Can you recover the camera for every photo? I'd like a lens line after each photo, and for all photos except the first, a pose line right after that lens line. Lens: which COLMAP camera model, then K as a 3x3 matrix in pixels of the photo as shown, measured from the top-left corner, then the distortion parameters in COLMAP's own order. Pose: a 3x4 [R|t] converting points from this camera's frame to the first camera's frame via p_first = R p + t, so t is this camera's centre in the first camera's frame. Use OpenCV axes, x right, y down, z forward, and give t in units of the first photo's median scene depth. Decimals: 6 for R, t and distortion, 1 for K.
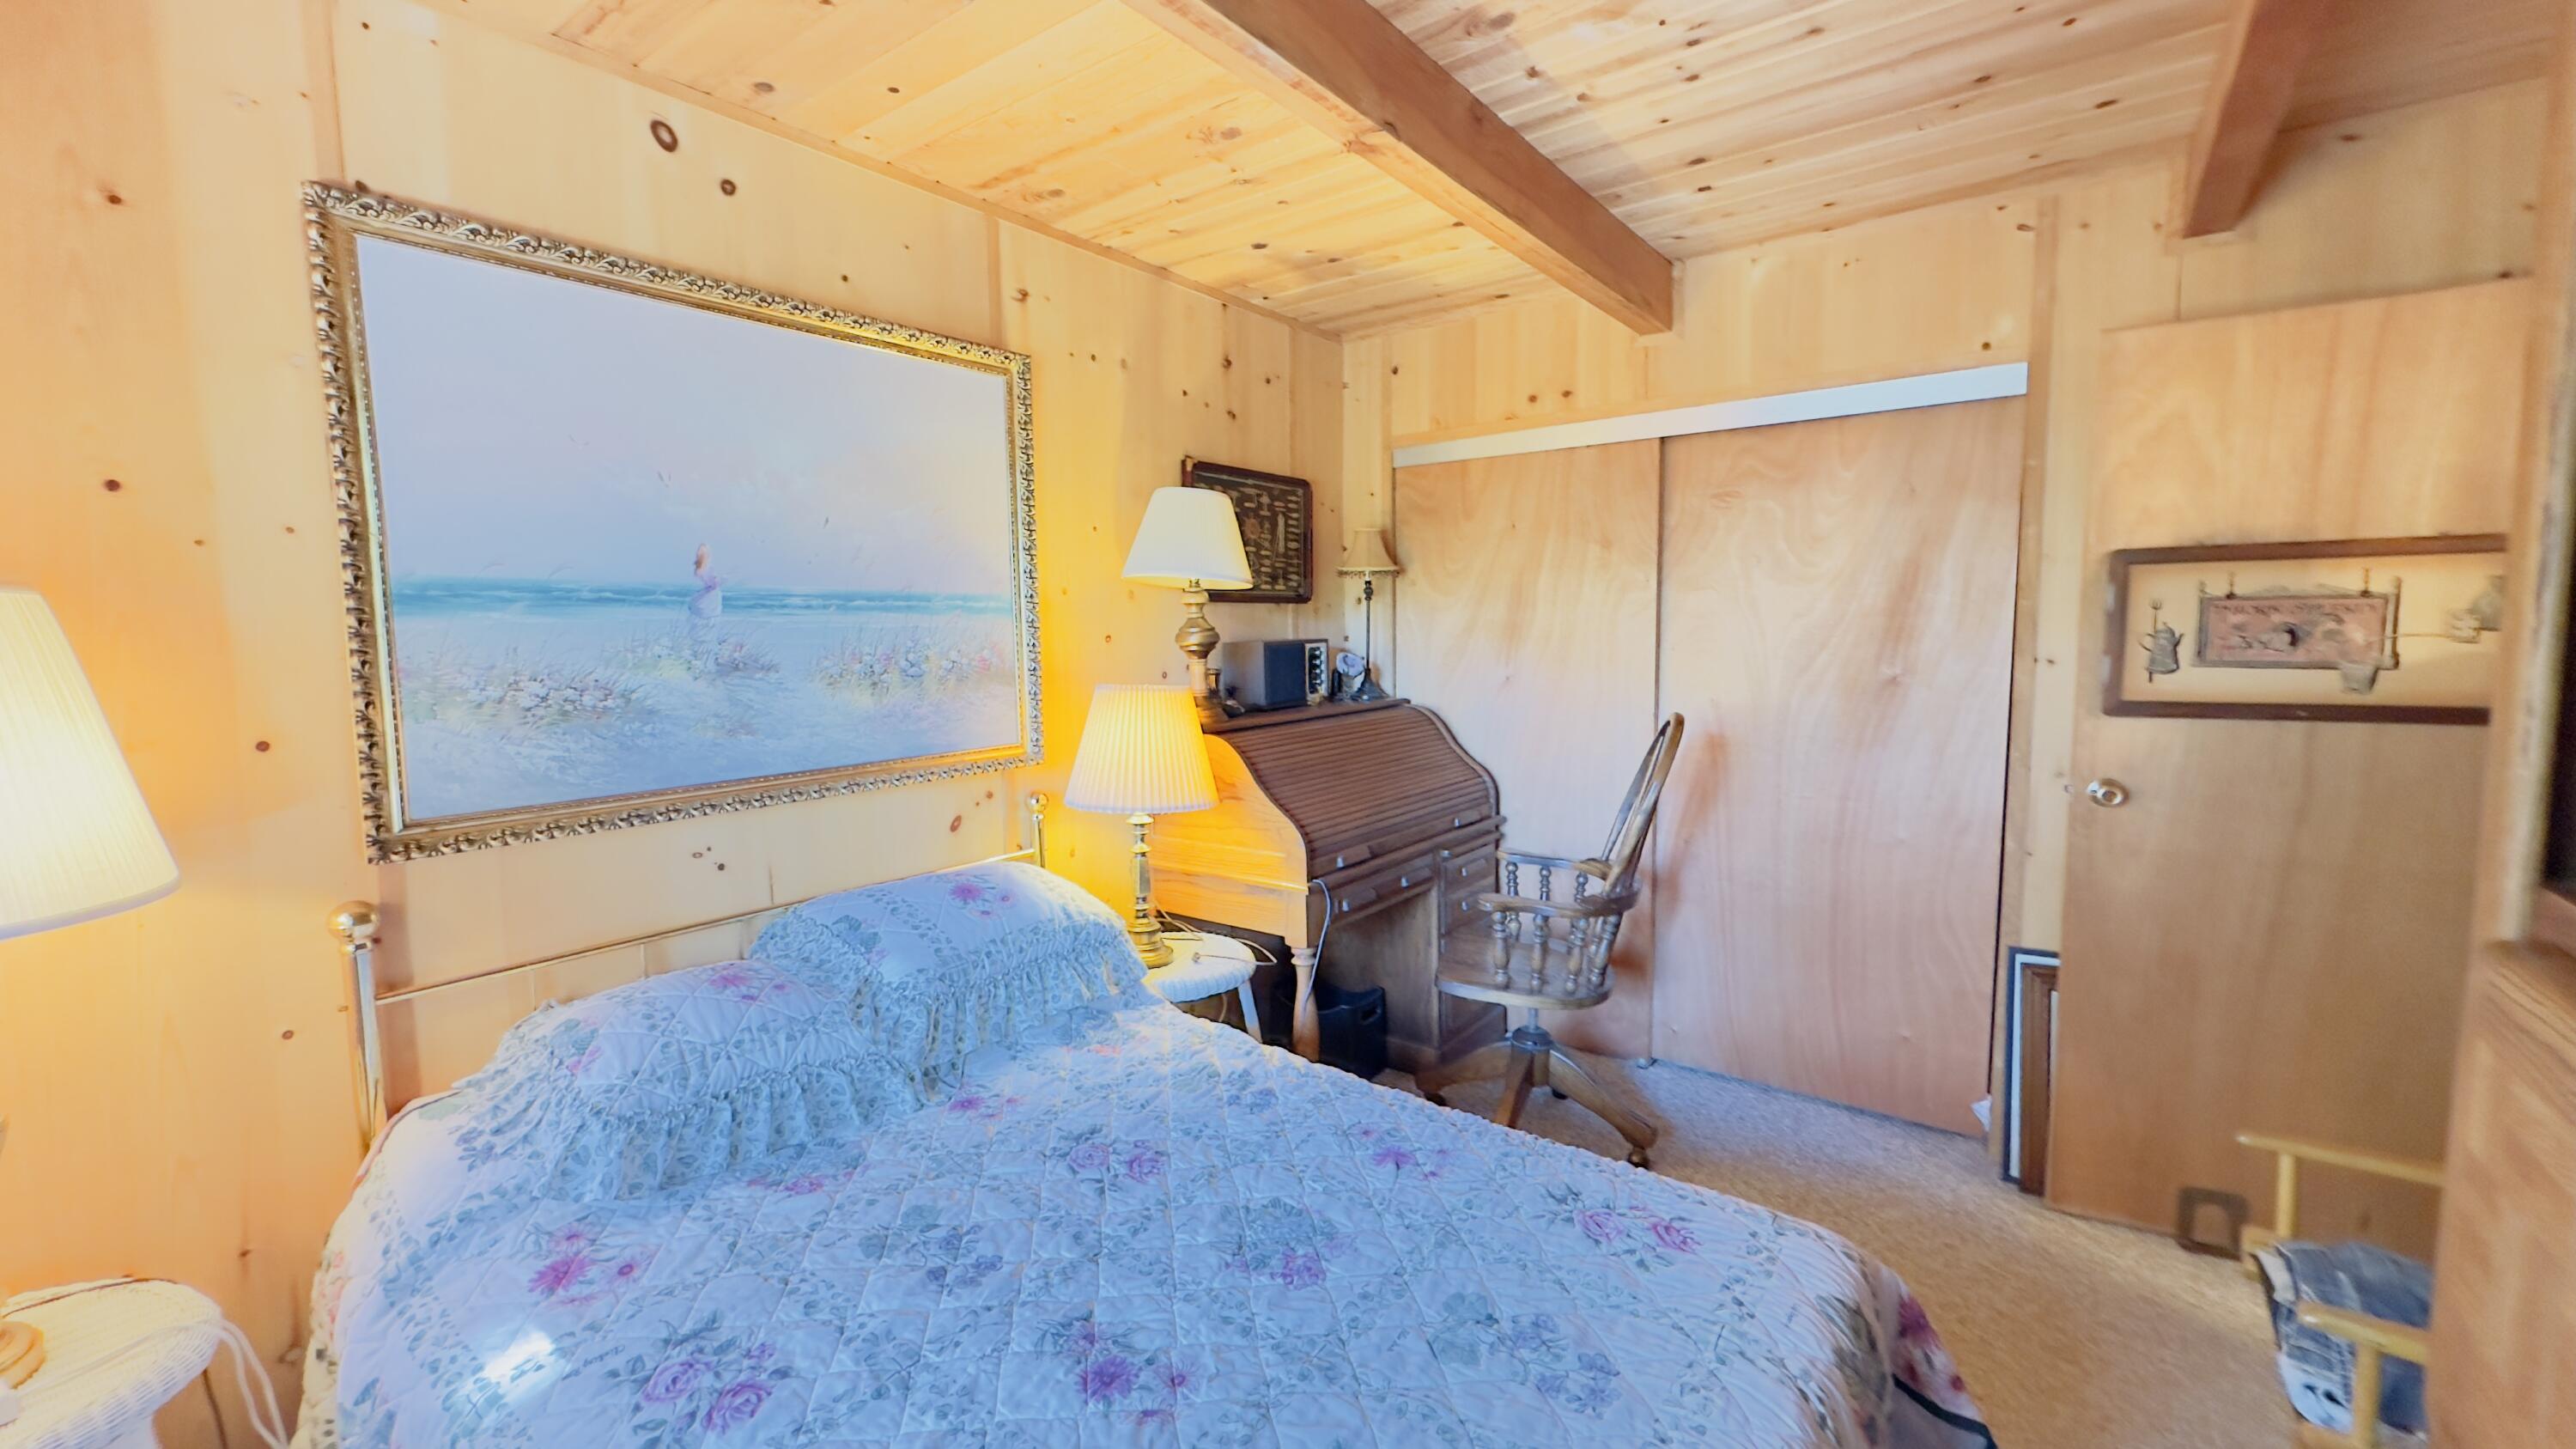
lens RADIAL K [[1027.3, 0, 1286.0], [0, 1027.3, 717.9], [0, 0, 1]] dist [-0.007787, 0.000410]
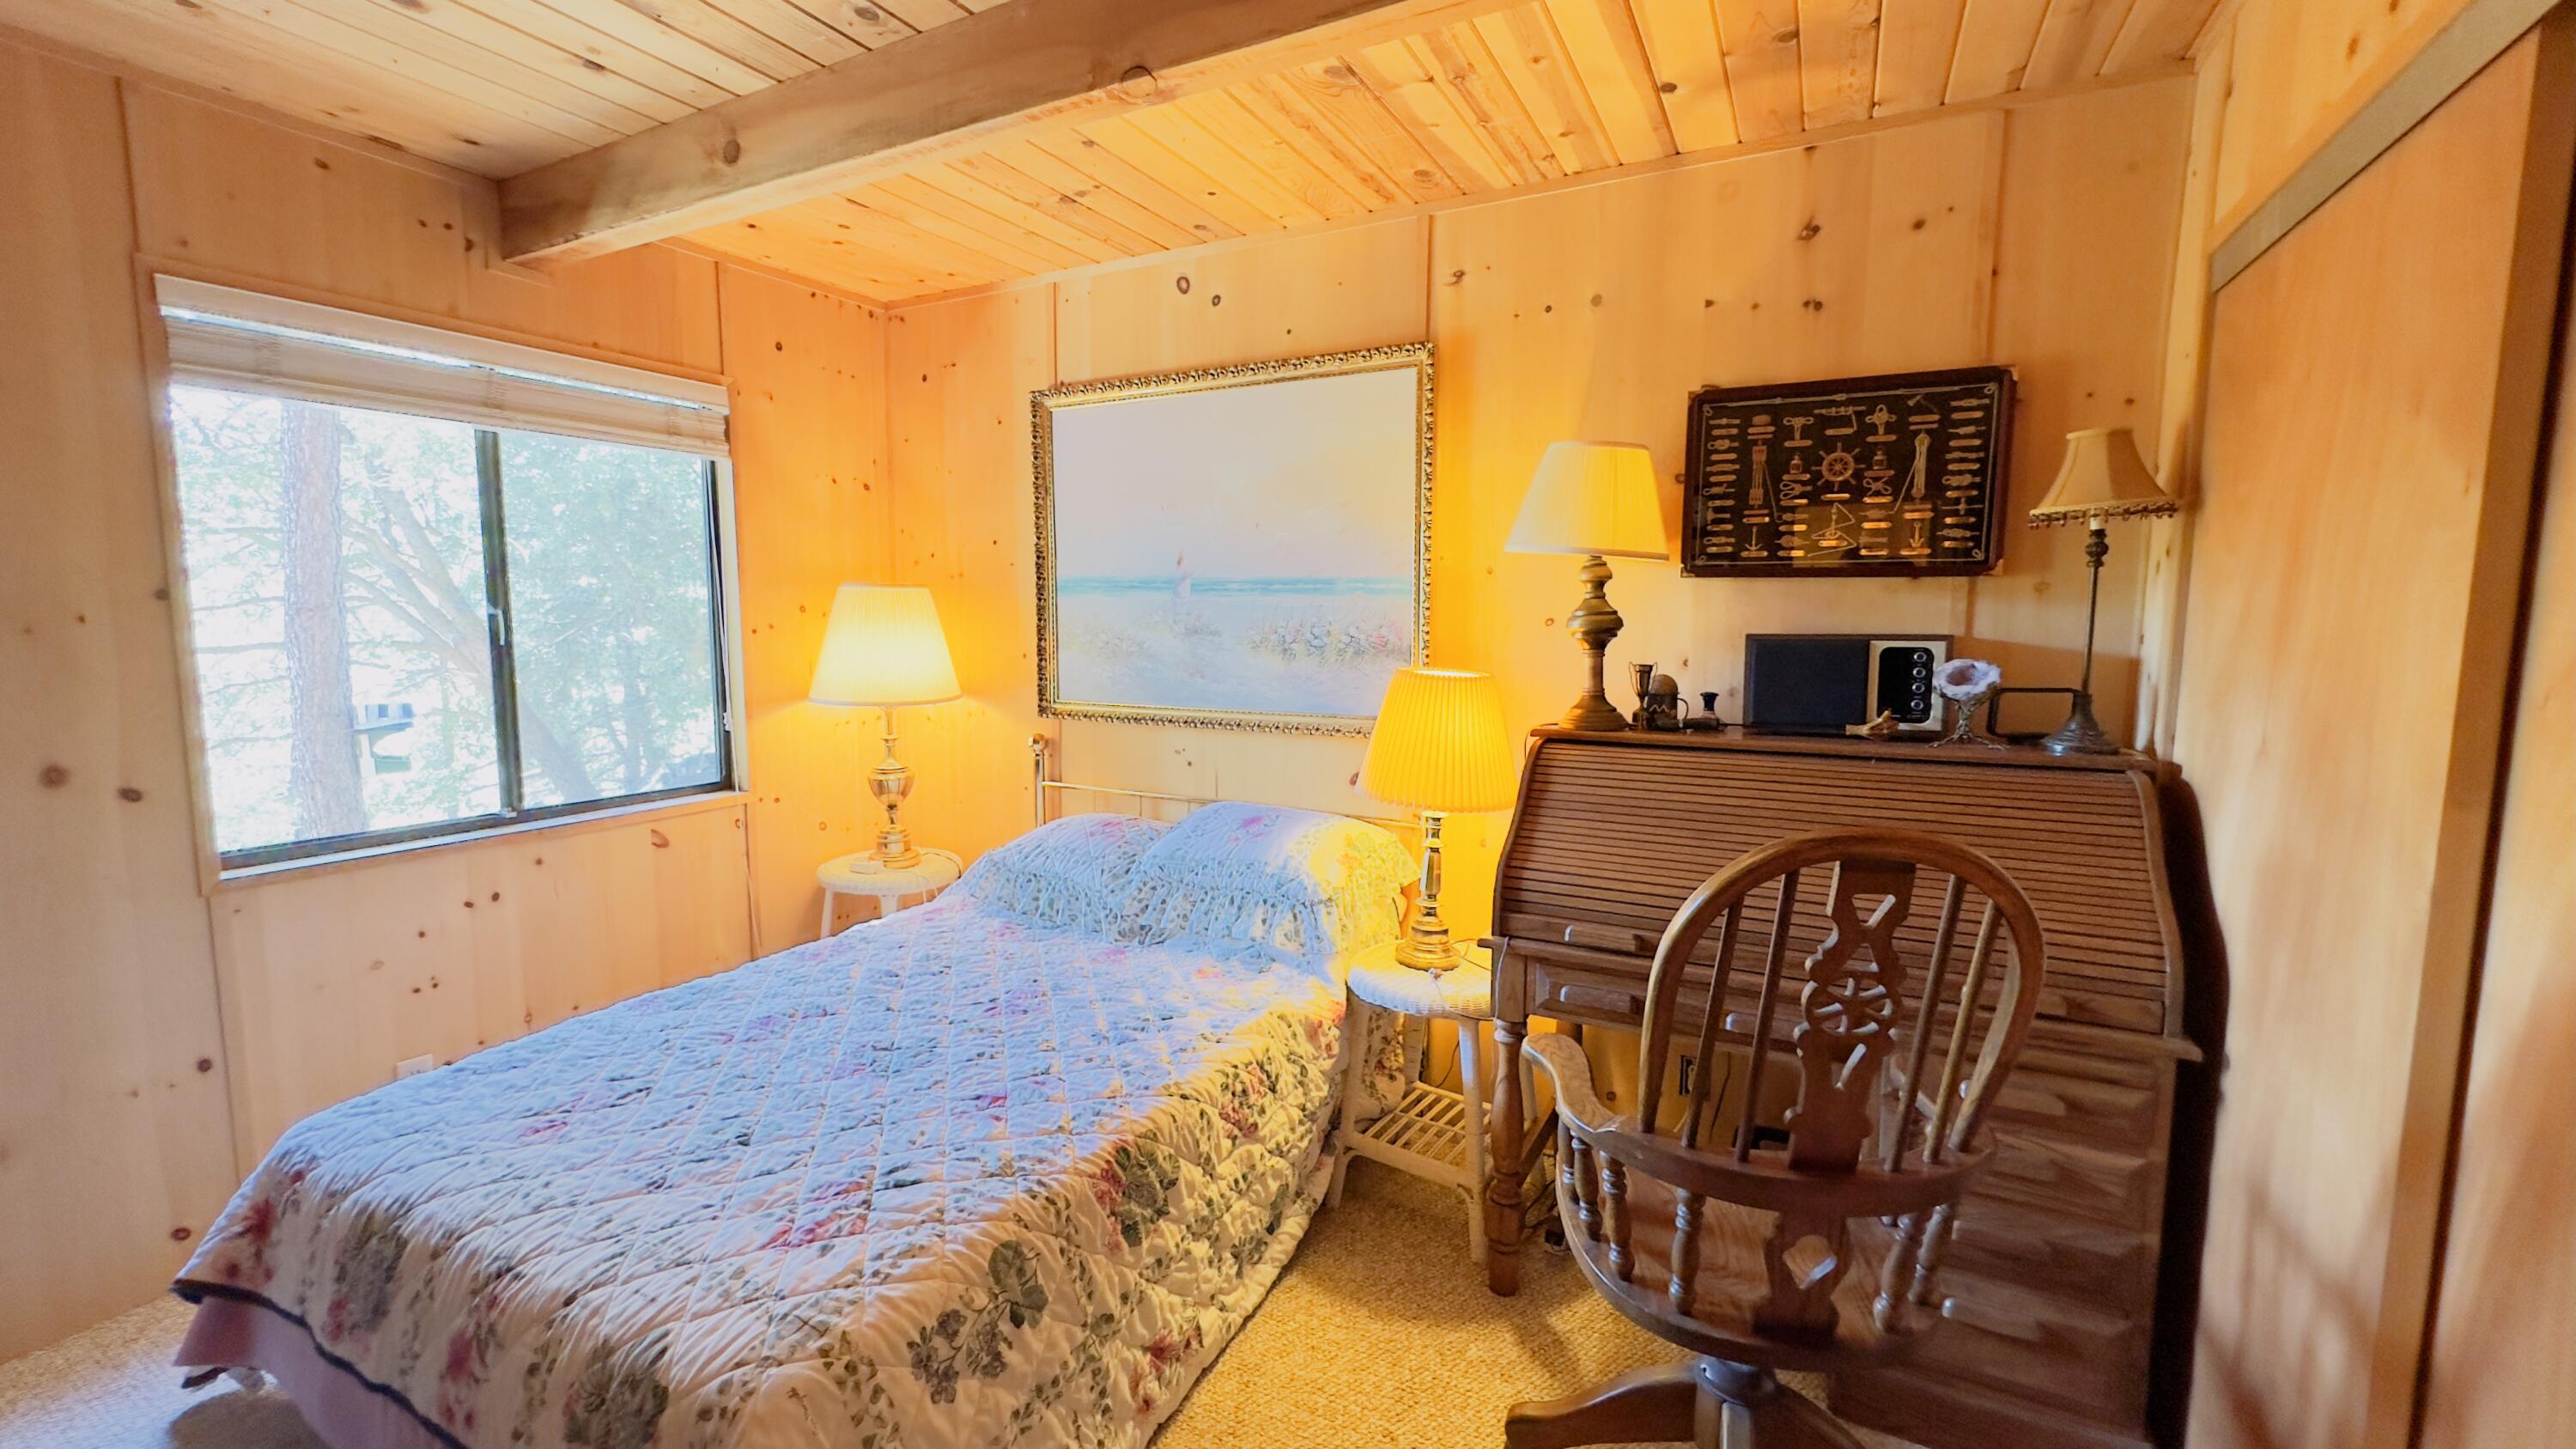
lens RADIAL K [[1027.3, 0, 1286.0], [0, 1027.3, 717.9], [0, 0, 1]] dist [-0.007787, 0.000410]
pose [[0.161503, 0.114003, -0.980265, 0.828354], [-0.097306, 0.990305, 0.099139, -0.074499], [0.982063, 0.079374, 0.171031, 0.770010]]
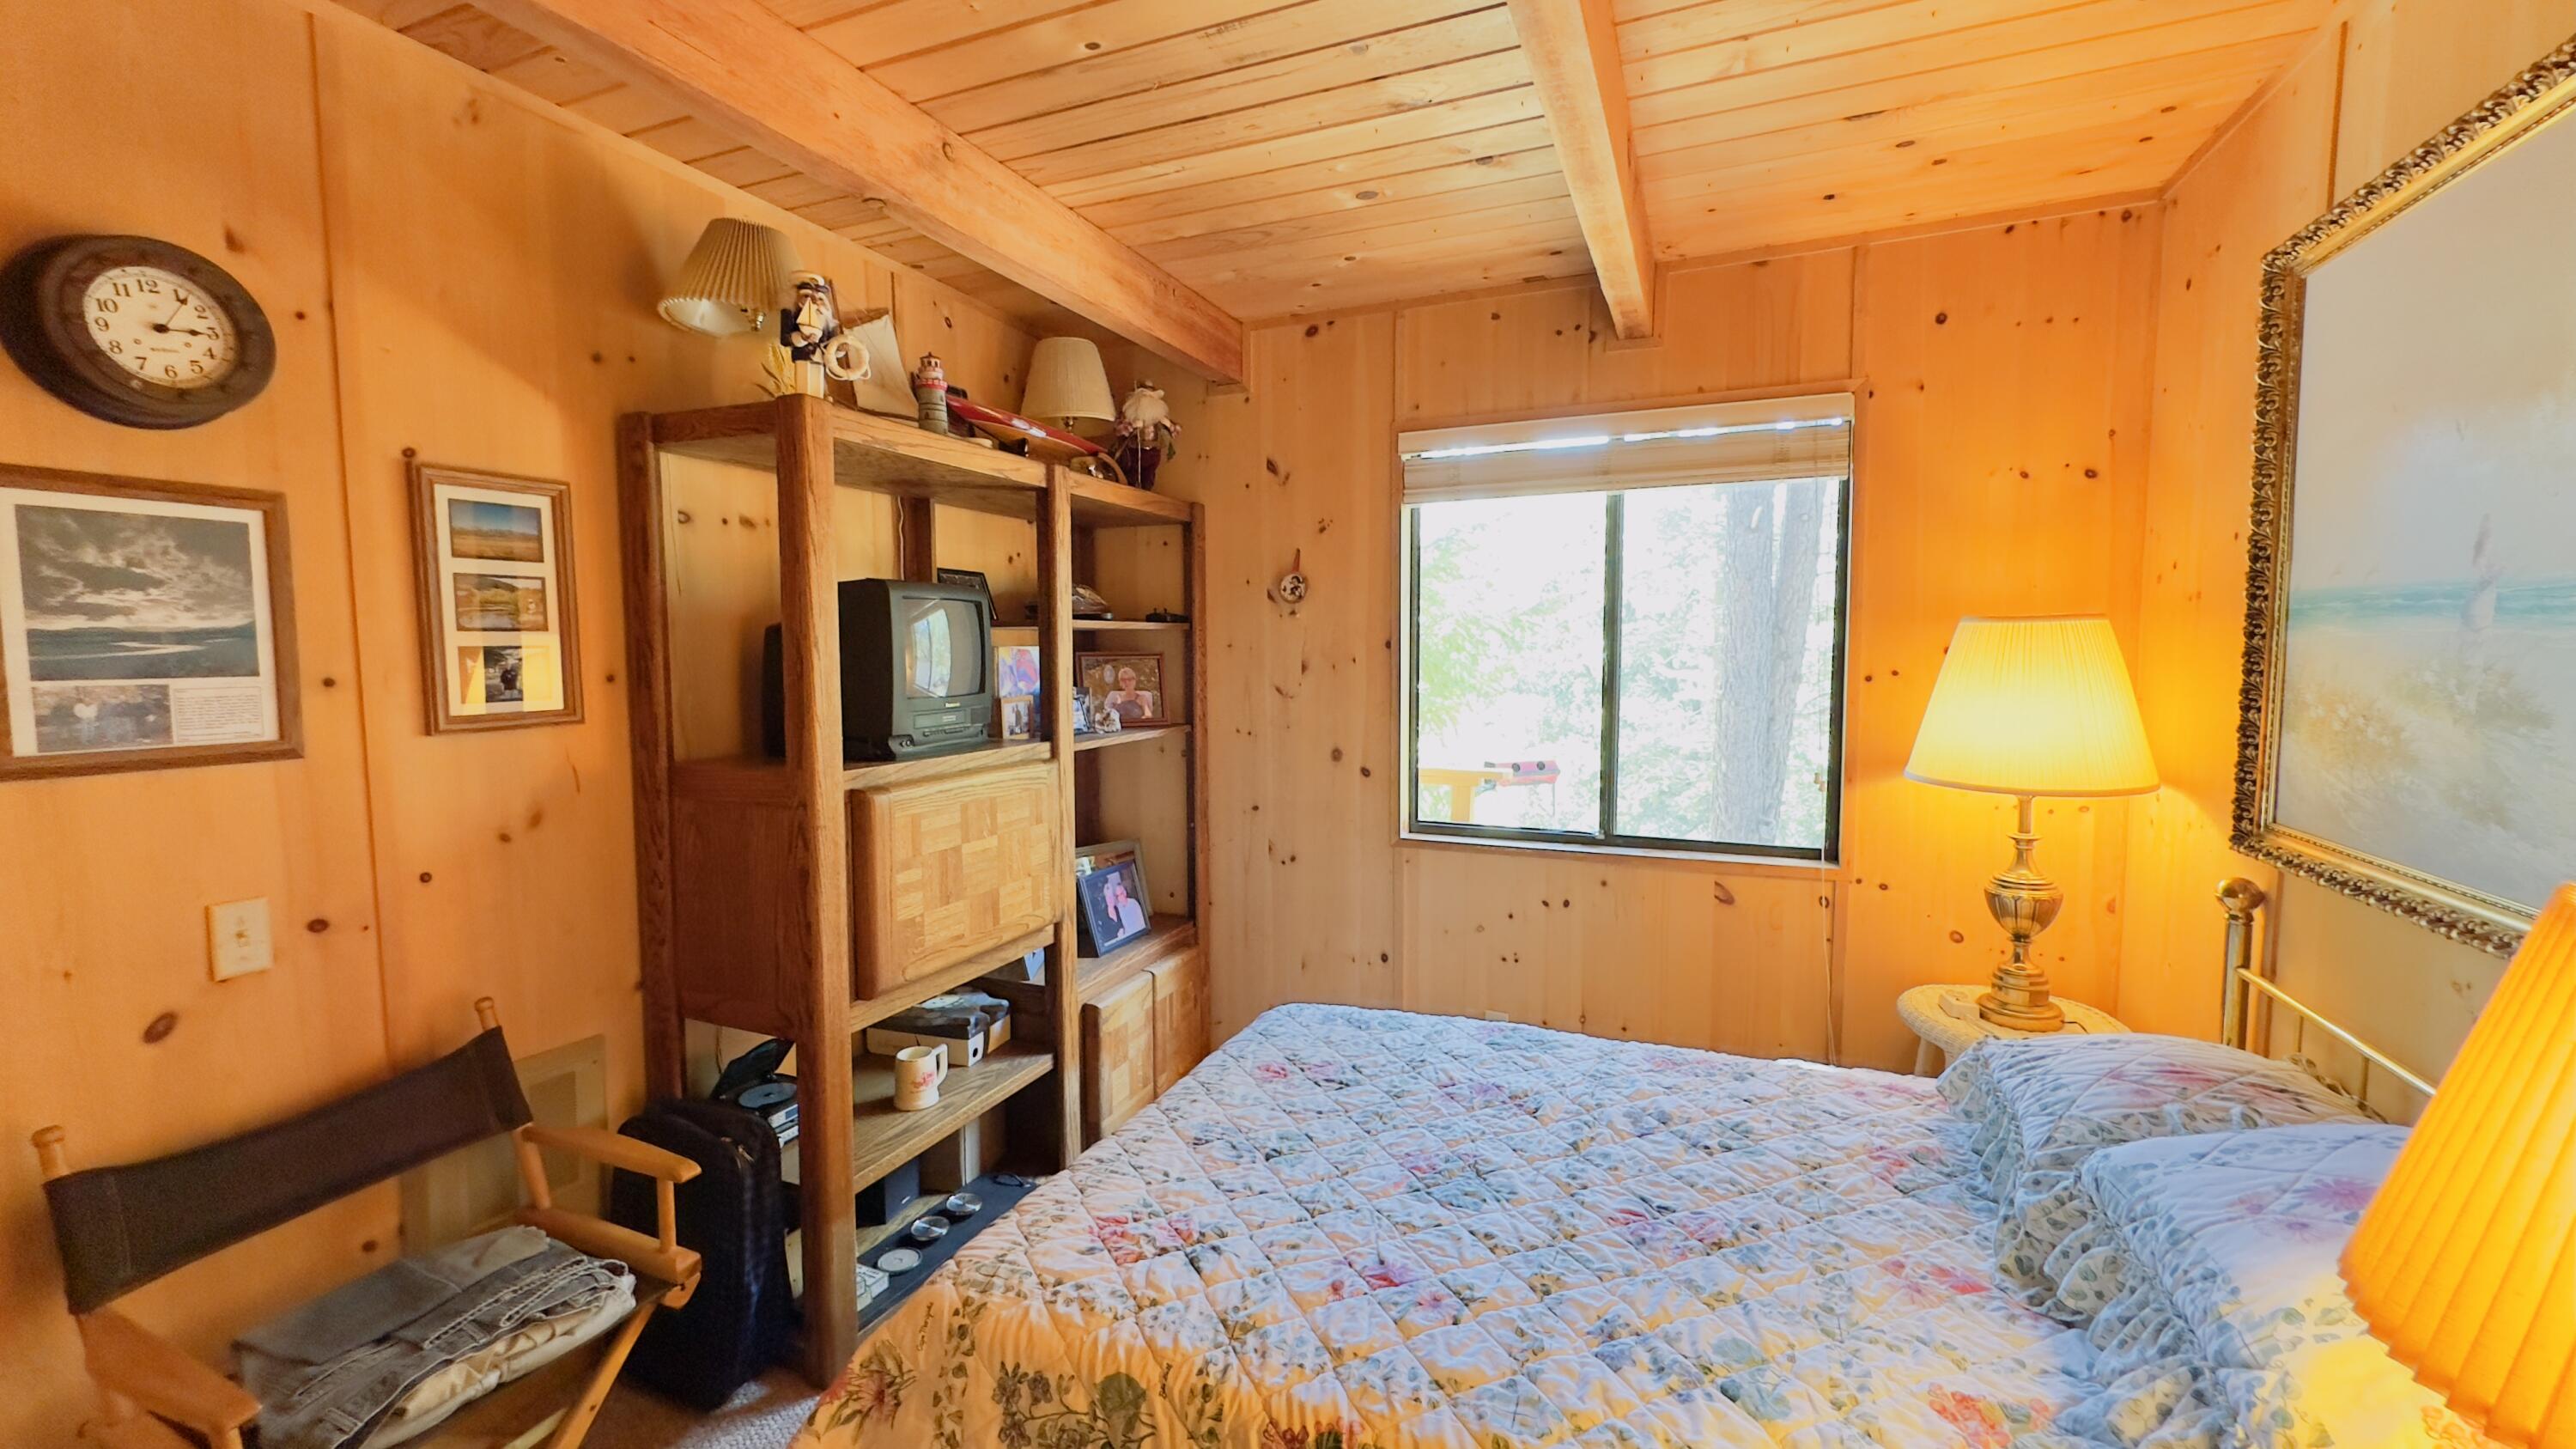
lens RADIAL K [[1027.3, 0, 1286.0], [0, 1027.3, 717.9], [0, 0, 1]] dist [-0.007787, 0.000410]
pose [[-0.970817, 0.036699, -0.236996, 0.266410], [-0.003006, 0.986282, 0.165043, -0.124971], [0.239802, 0.160939, -0.957389, 1.225404]]
